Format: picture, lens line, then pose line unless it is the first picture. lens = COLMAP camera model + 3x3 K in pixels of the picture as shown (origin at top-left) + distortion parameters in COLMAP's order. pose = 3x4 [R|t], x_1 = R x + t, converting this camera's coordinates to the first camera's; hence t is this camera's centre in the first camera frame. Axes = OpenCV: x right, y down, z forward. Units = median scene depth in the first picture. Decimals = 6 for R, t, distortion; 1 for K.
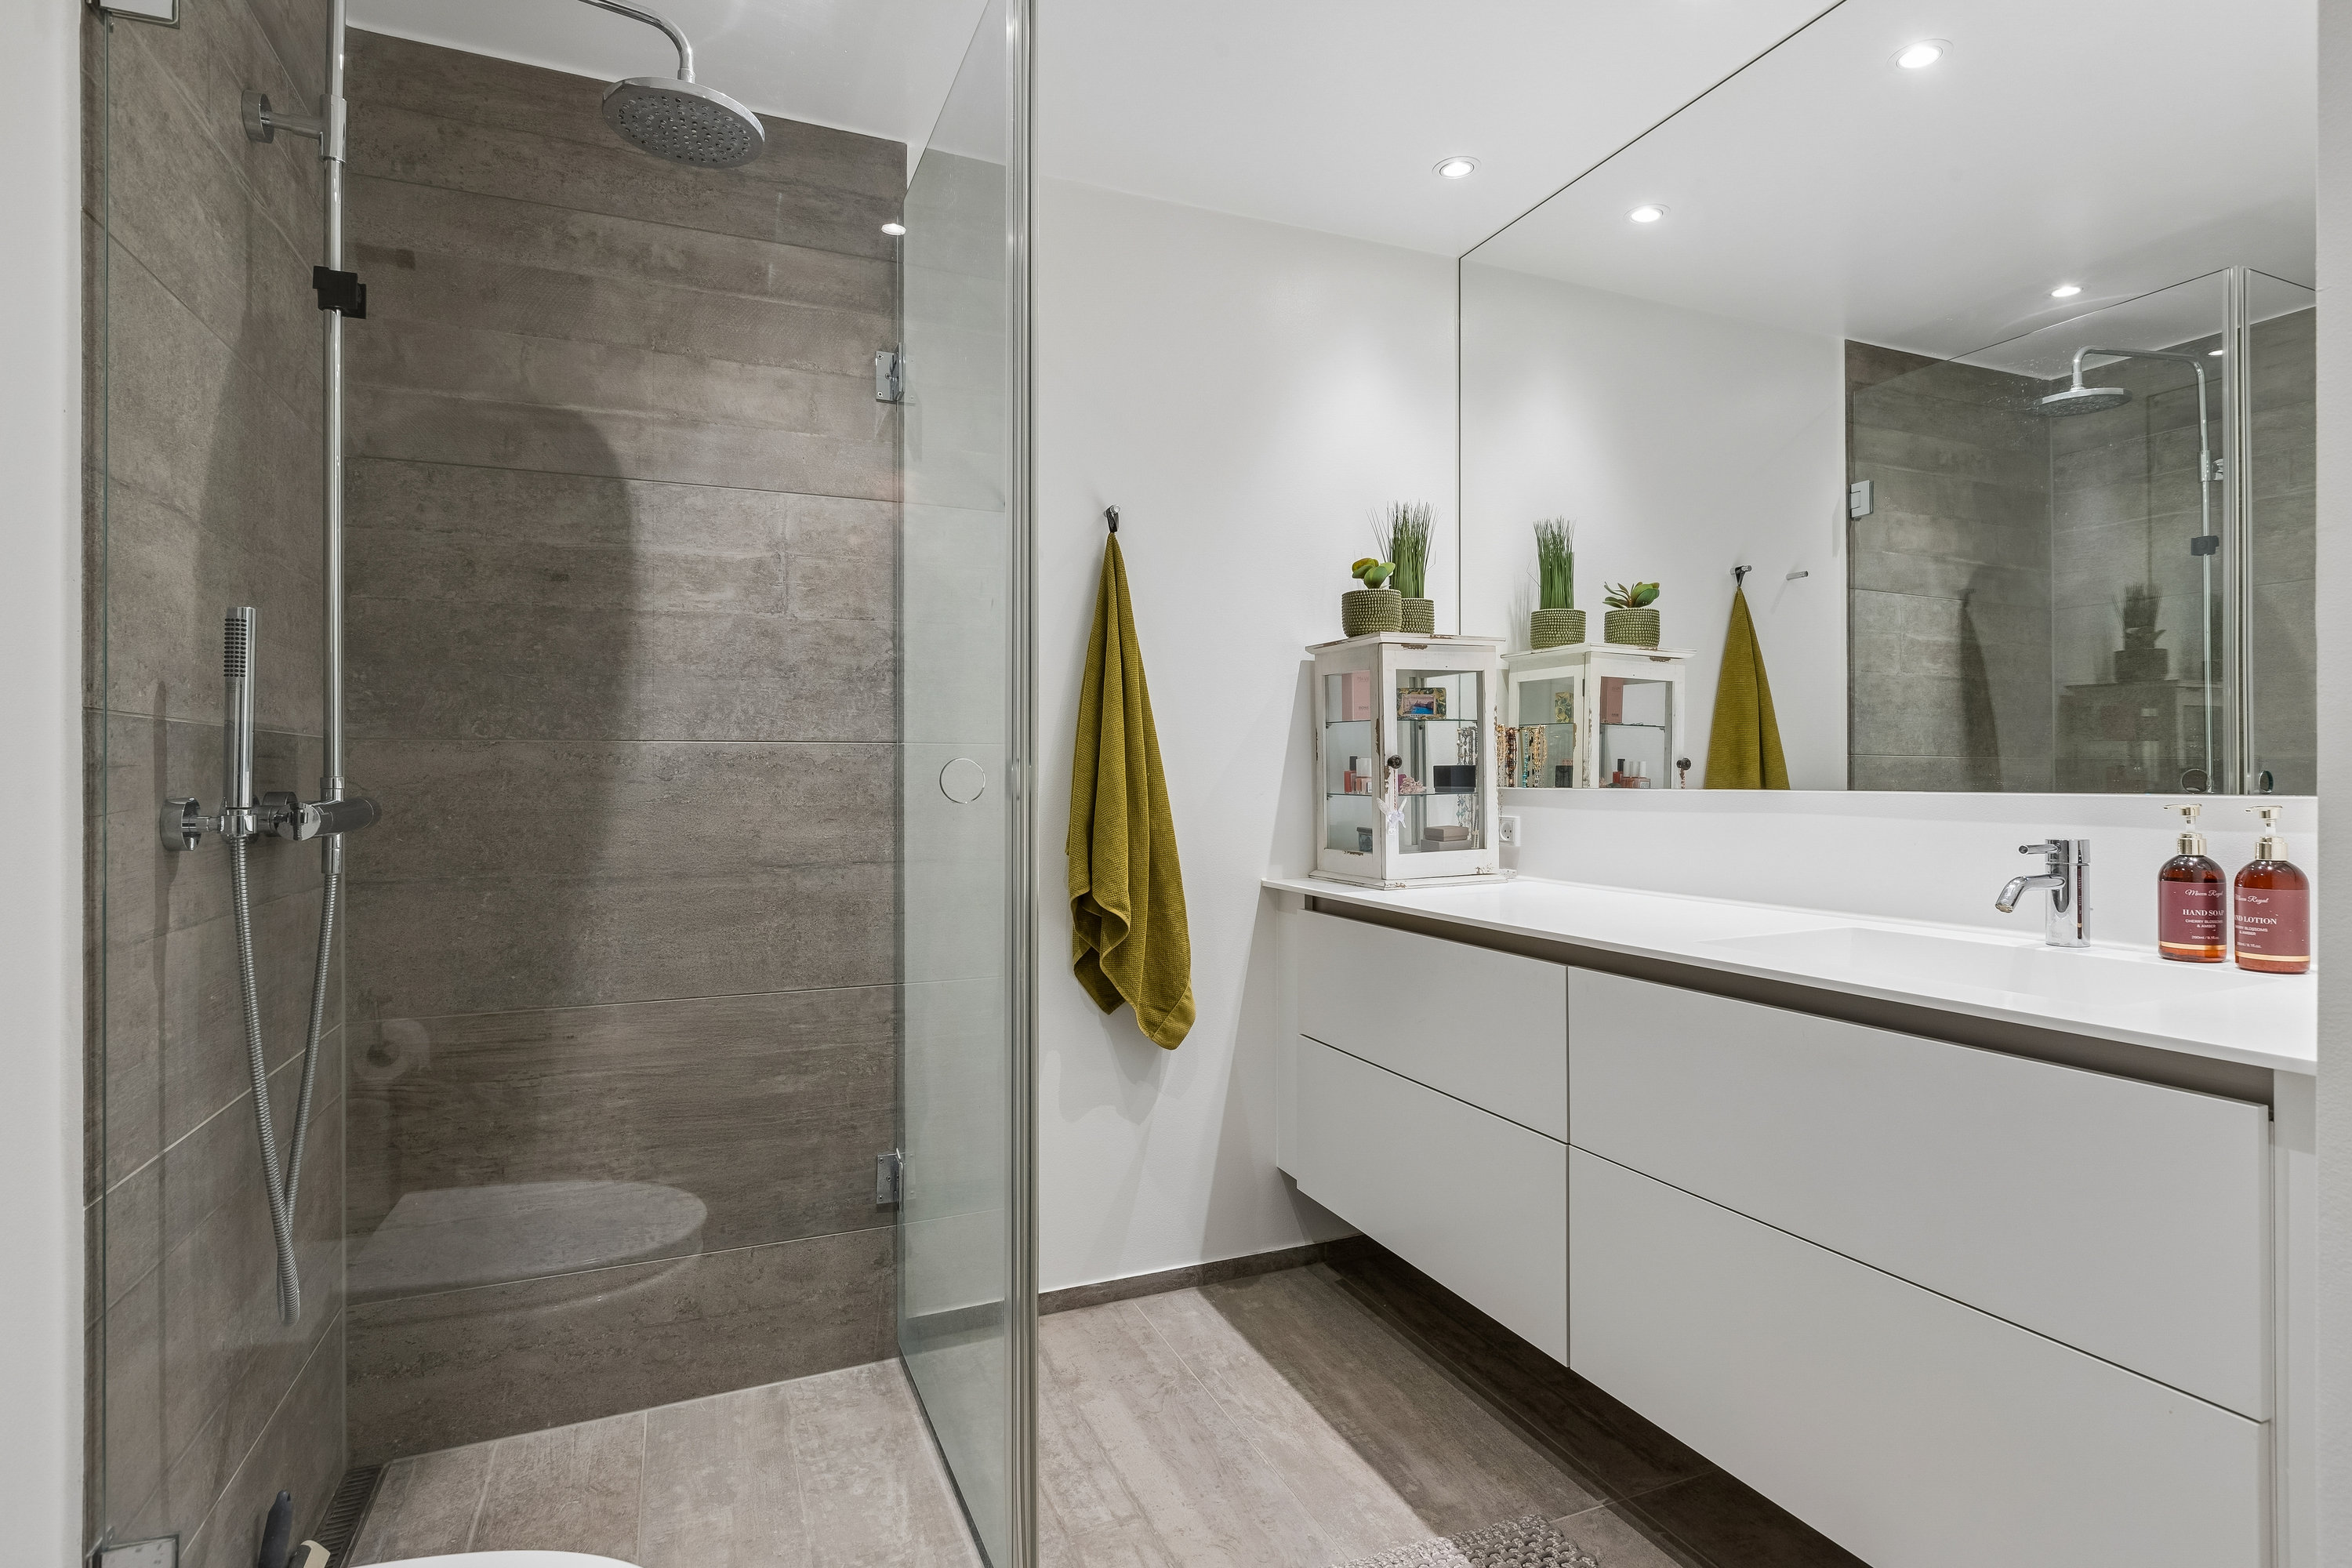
lens RADIAL K [[1206.3, 0, 1180.6], [0, 1206.3, 764.9], [0, 0, 1]] dist [0.001726, 0.001684]
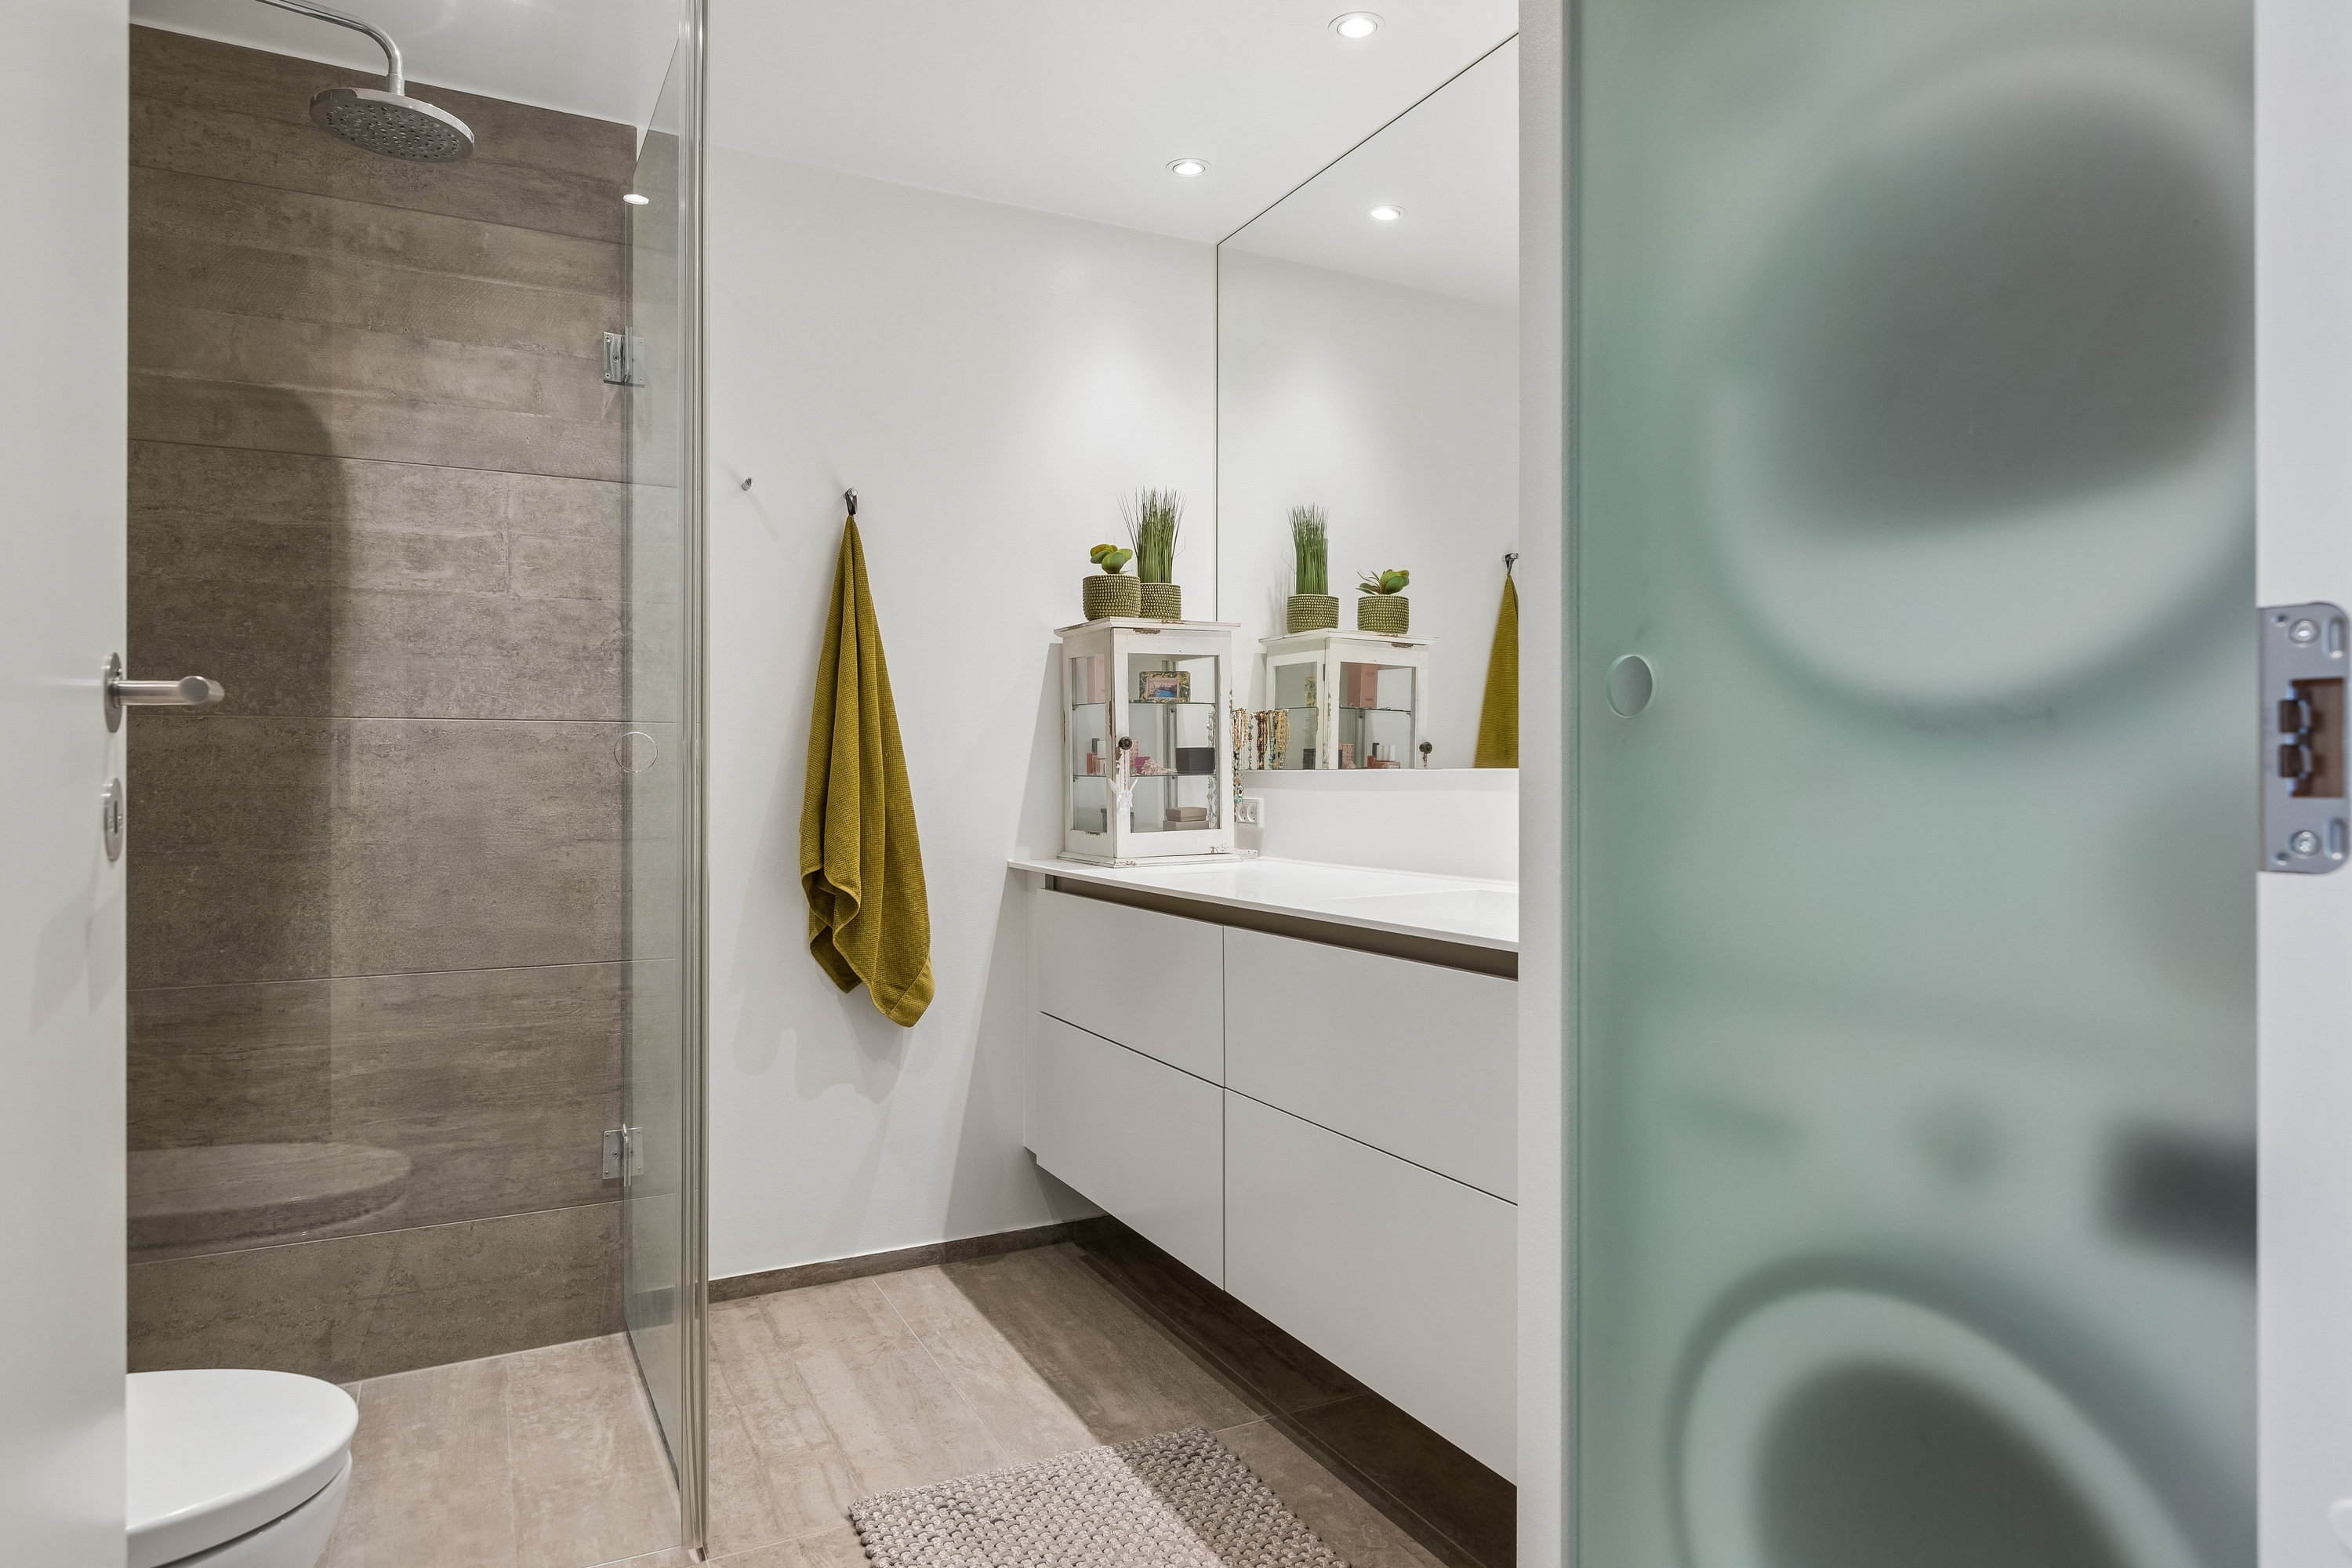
lens RADIAL K [[1406.6, 0, 1179.9], [0, 1406.6, 761.4], [0, 0, 1]] dist [0.001092, -0.002554]
pose [[0.996795, 0.003708, 0.079910, 0.140994], [-0.003943, 0.999988, 0.002788, 0.010357], [-0.079899, -0.003095, 0.996798, -0.219861]]
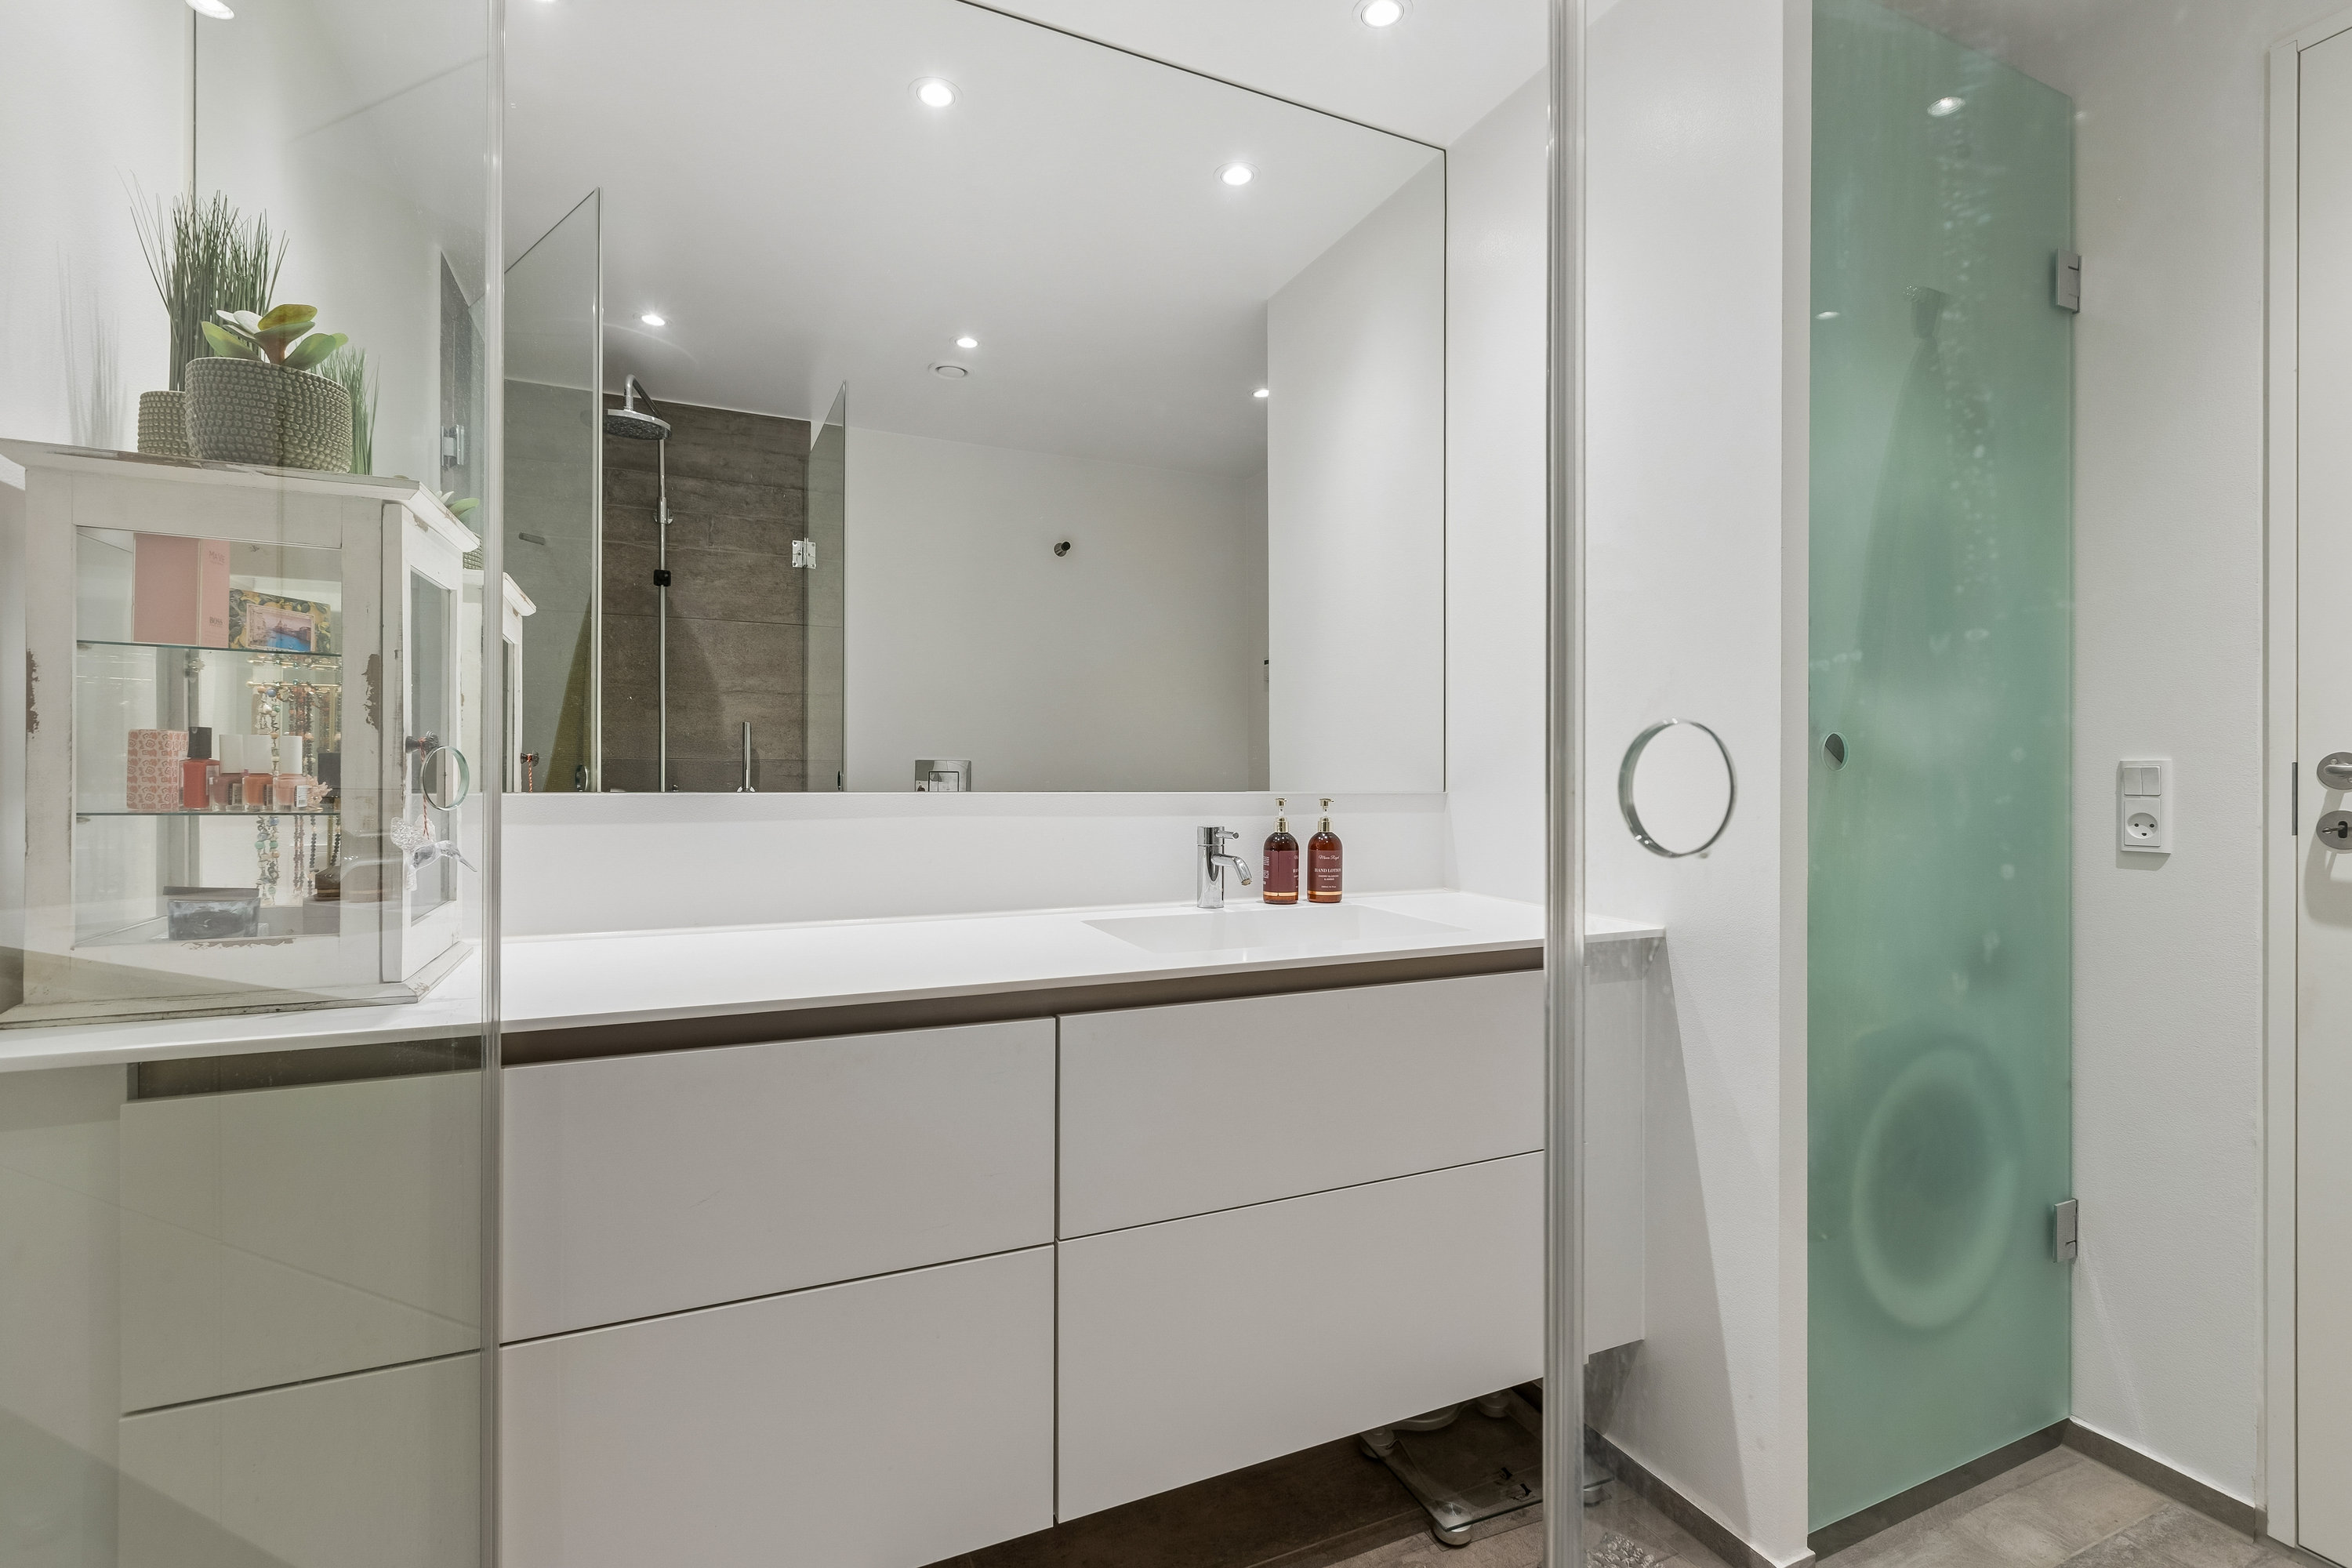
lens RADIAL K [[1089.6, 0, 1180.3], [0, 1089.6, 780.7], [0, 0, 1]] dist [-0.000203, -0.000079]
pose [[-0.022506, -0.003651, 0.999740, -0.316210], [-0.011271, 0.999931, 0.003398, 0.007100], [-0.999683, -0.011192, -0.022546, 0.766649]]
